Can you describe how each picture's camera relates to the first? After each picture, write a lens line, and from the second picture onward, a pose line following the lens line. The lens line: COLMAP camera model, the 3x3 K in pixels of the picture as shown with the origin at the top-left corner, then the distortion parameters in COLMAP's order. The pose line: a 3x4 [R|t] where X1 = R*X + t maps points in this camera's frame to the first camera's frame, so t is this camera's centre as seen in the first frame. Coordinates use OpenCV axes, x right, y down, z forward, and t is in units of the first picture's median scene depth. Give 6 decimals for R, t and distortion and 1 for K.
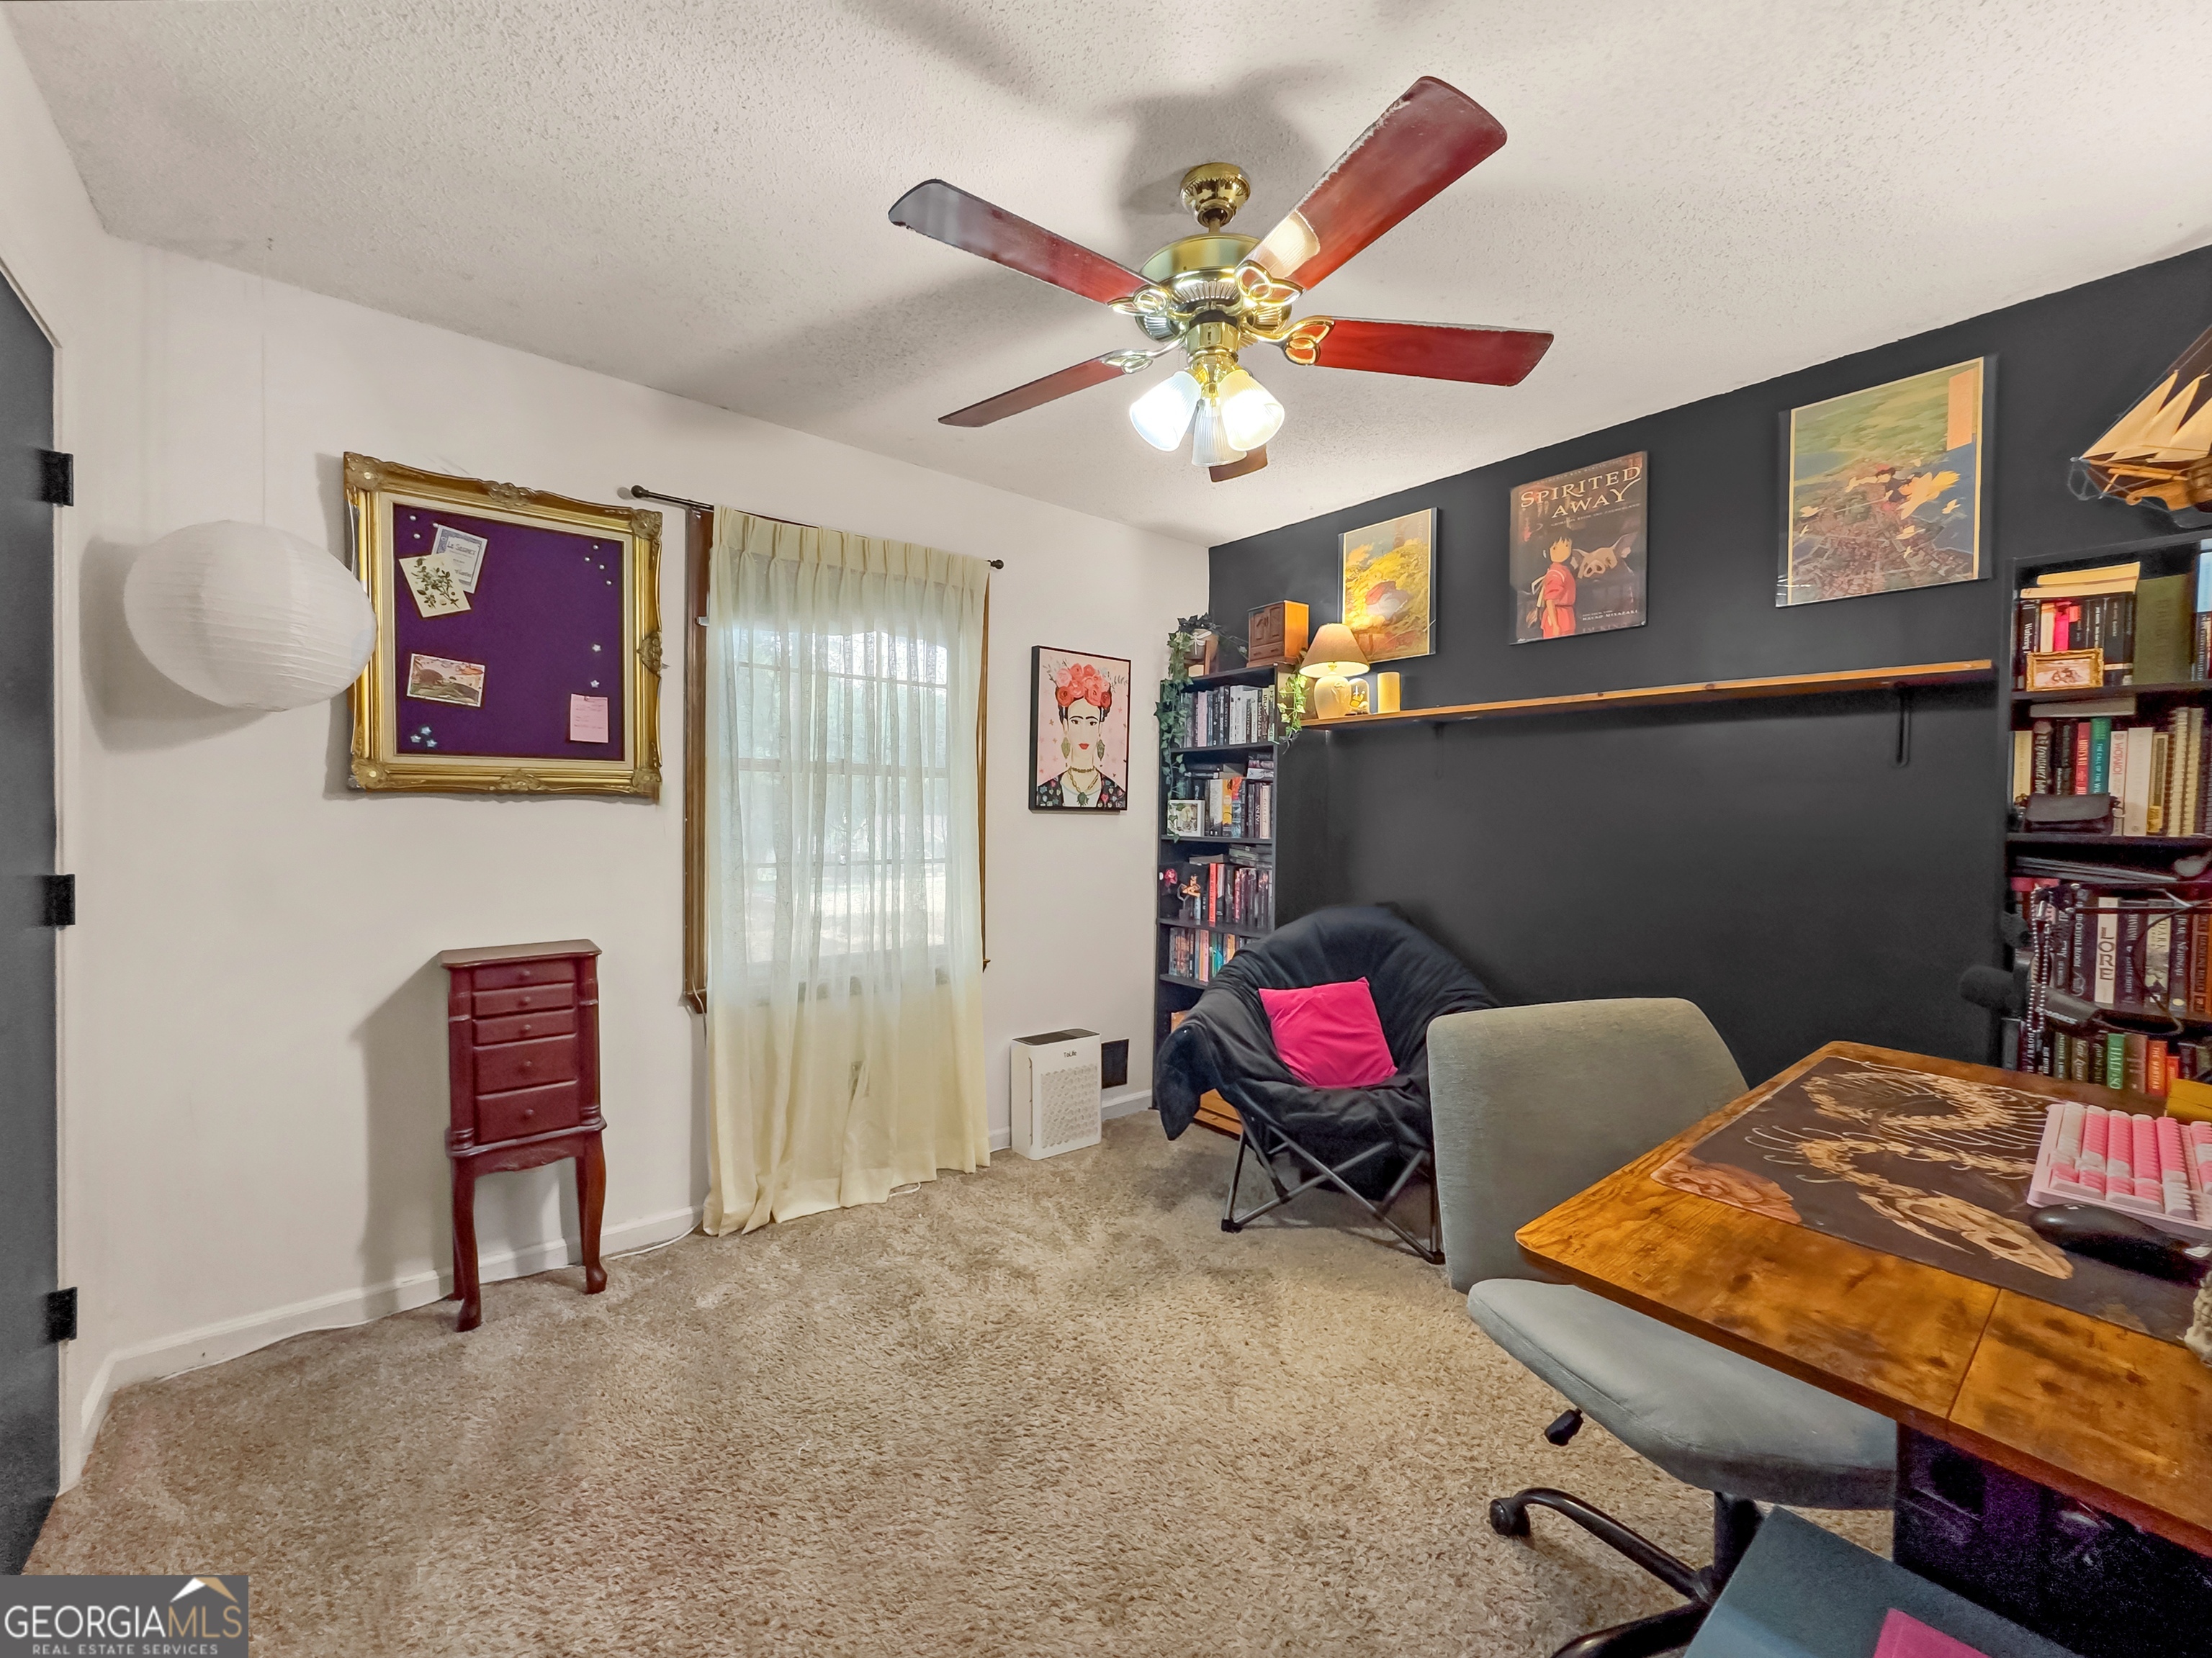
lens RADIAL K [[913.7, 0, 1108.4], [0, 913.7, 831.2], [0, 0, 1]] dist [-0.008412, 0.000028]
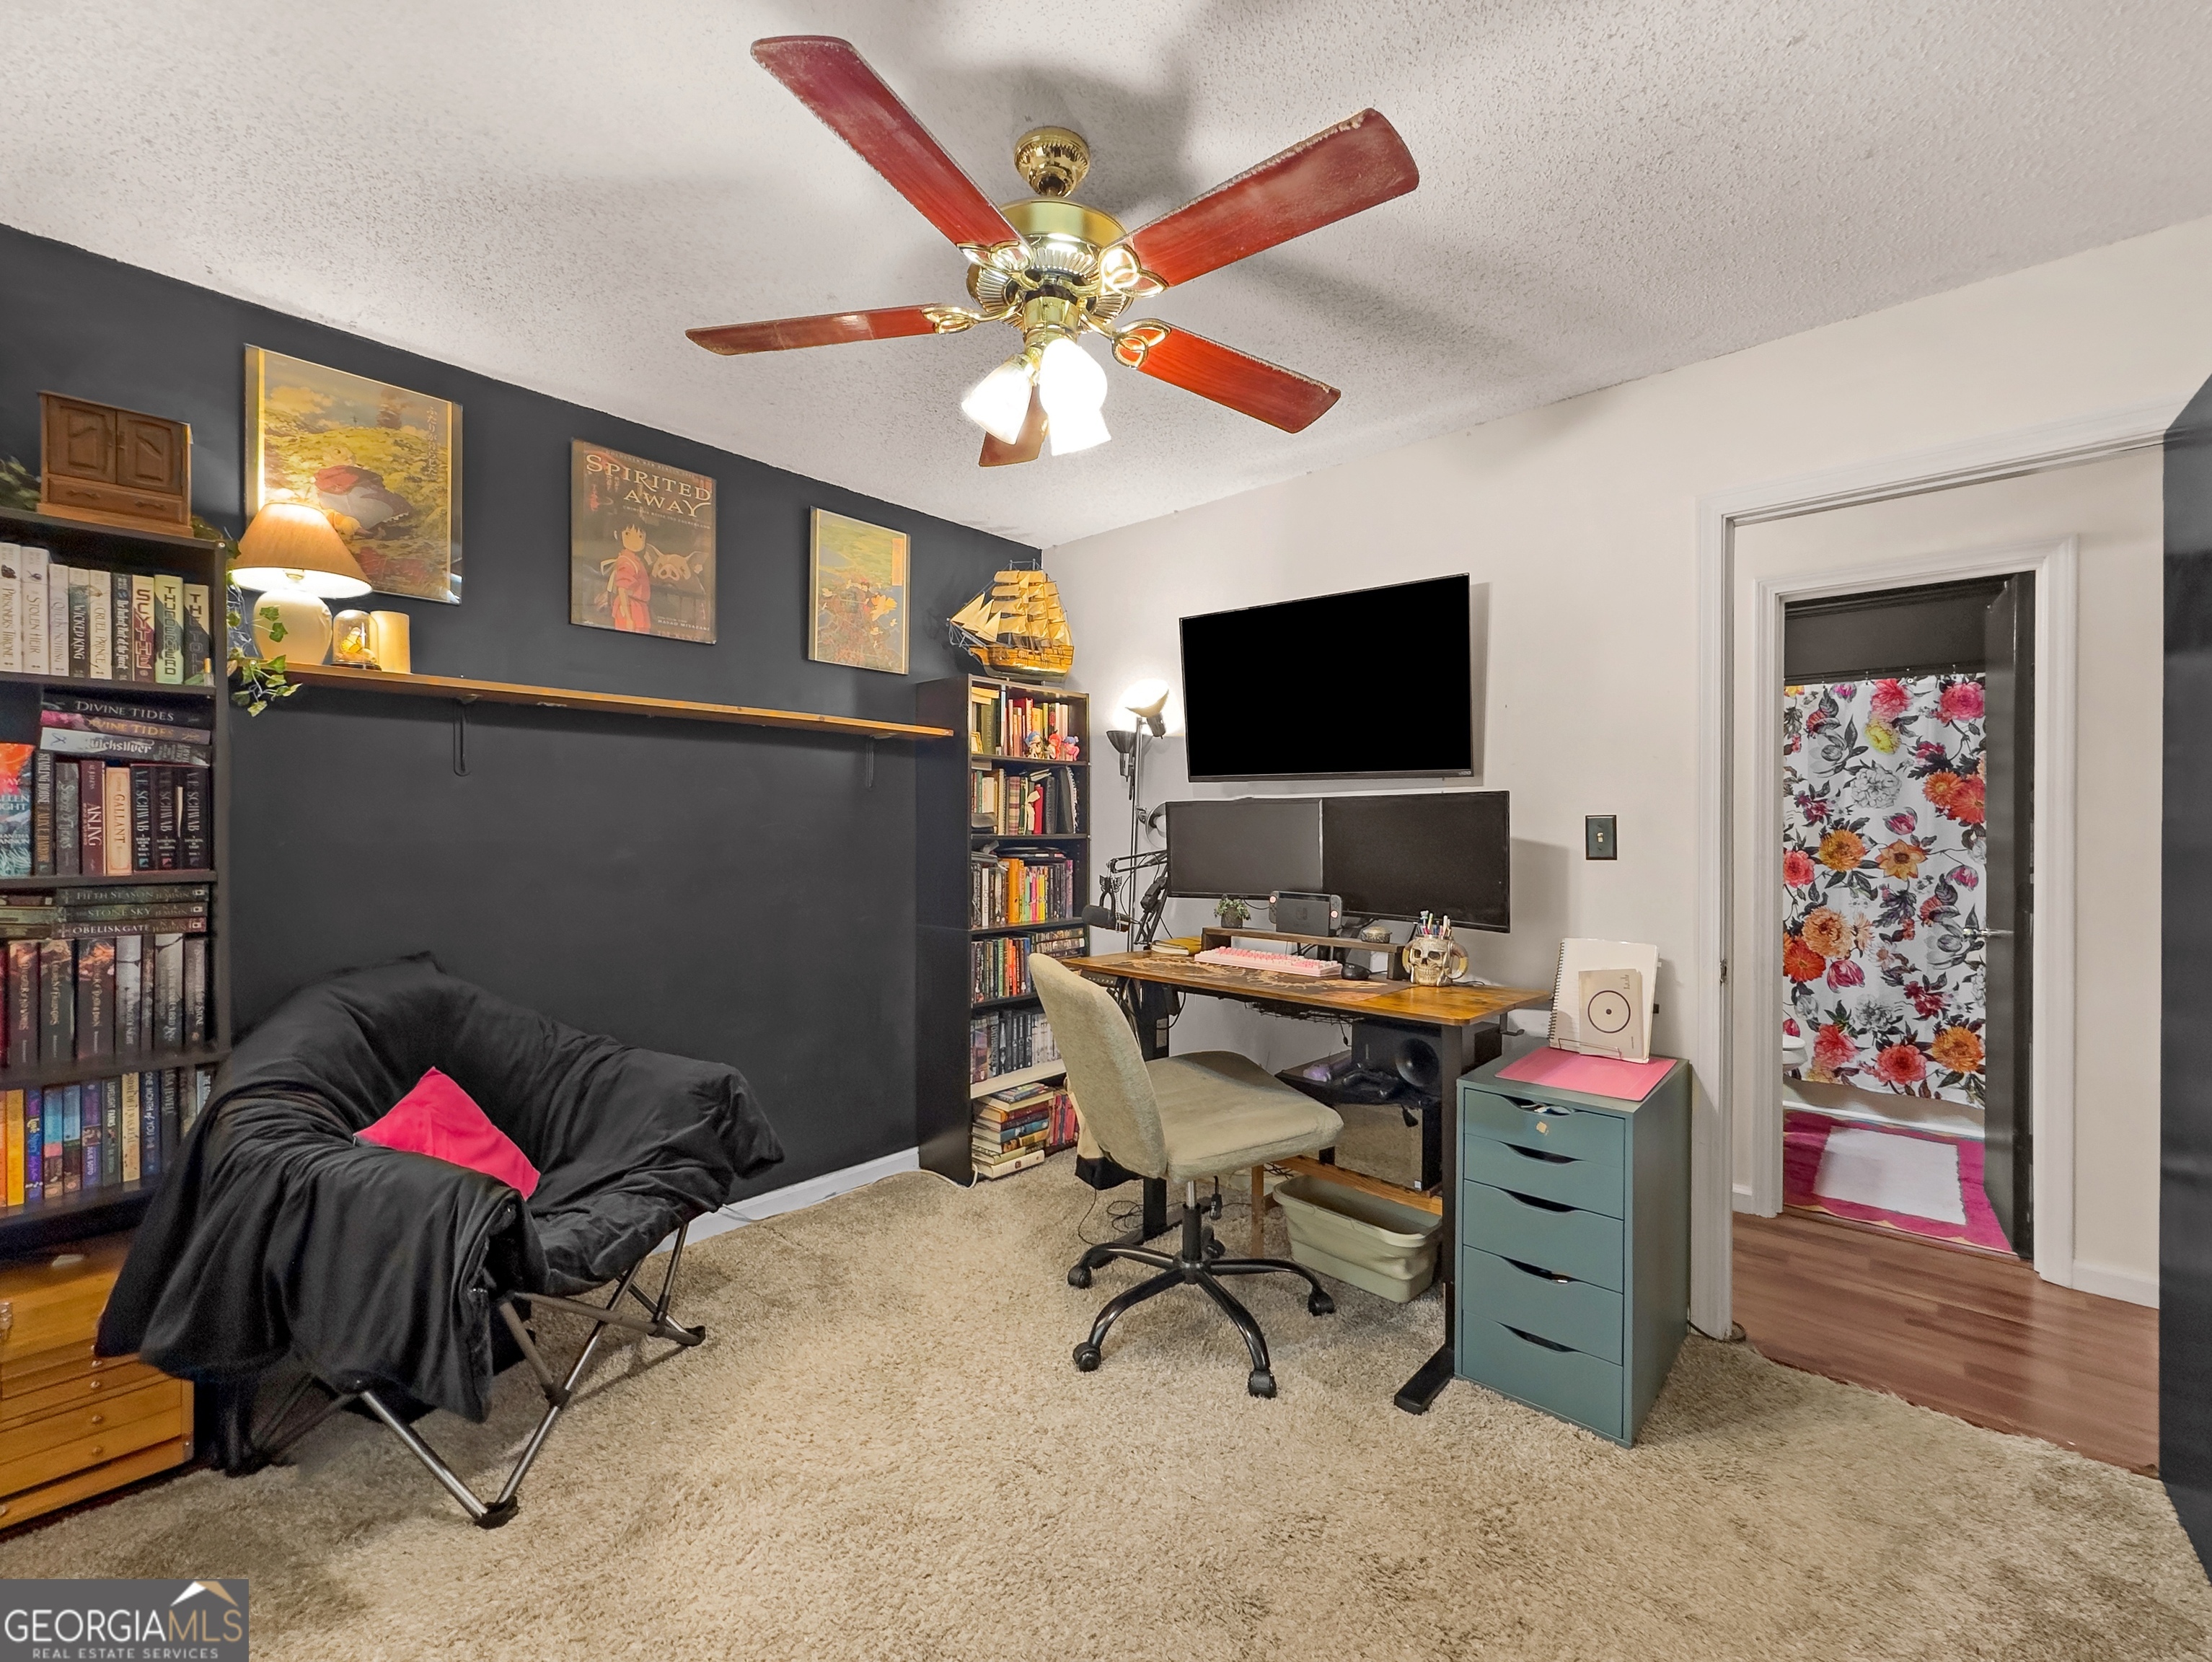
lens RADIAL K [[913.9, 0, 1108.4], [0, 913.9, 833.2], [0, 0, 1]] dist [-0.008412, 0.000028]
pose [[-0.157135, -0.017182, 0.987428, -0.506409], [0.014208, 0.999706, 0.019657, -0.020659], [-0.987475, 0.017119, -0.156845, 0.682416]]
